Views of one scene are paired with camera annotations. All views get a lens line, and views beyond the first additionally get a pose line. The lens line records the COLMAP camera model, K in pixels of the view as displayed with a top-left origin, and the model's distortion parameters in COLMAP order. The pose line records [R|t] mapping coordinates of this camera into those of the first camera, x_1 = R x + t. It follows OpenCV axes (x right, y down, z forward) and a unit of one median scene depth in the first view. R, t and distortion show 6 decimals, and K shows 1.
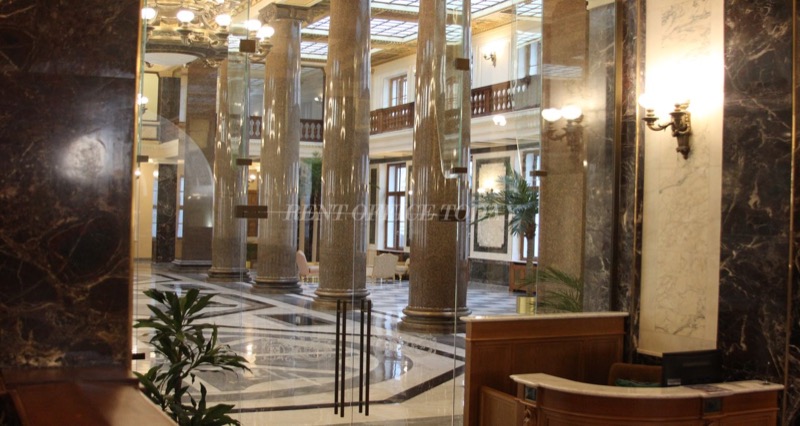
lens RADIAL K [[1016.6, 0, 400.0], [0, 1016.6, 213.0], [0, 0, 1]] dist [-0.165329, 0.027038]
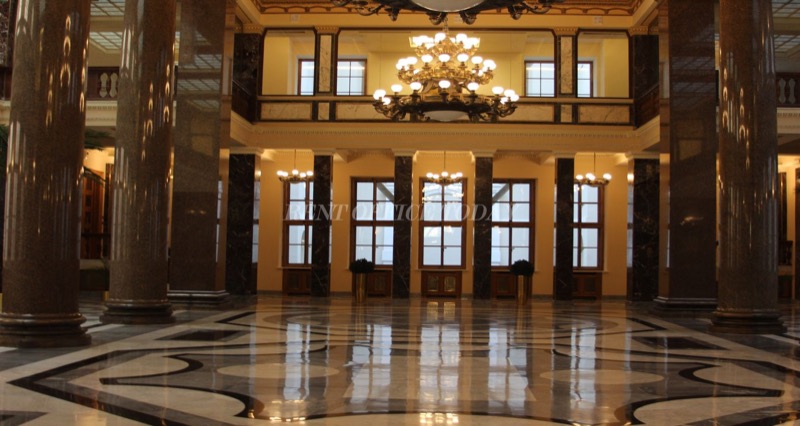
lens RADIAL K [[1016.6, 0, 400.0], [0, 1016.6, 213.0], [0, 0, 1]] dist [-0.165329, 0.027038]
pose [[0.893863, -0.030880, -0.447275, -0.073611], [0.013873, 0.999053, -0.041250, 0.014521], [0.448125, 0.030667, 0.893445, 0.305982]]
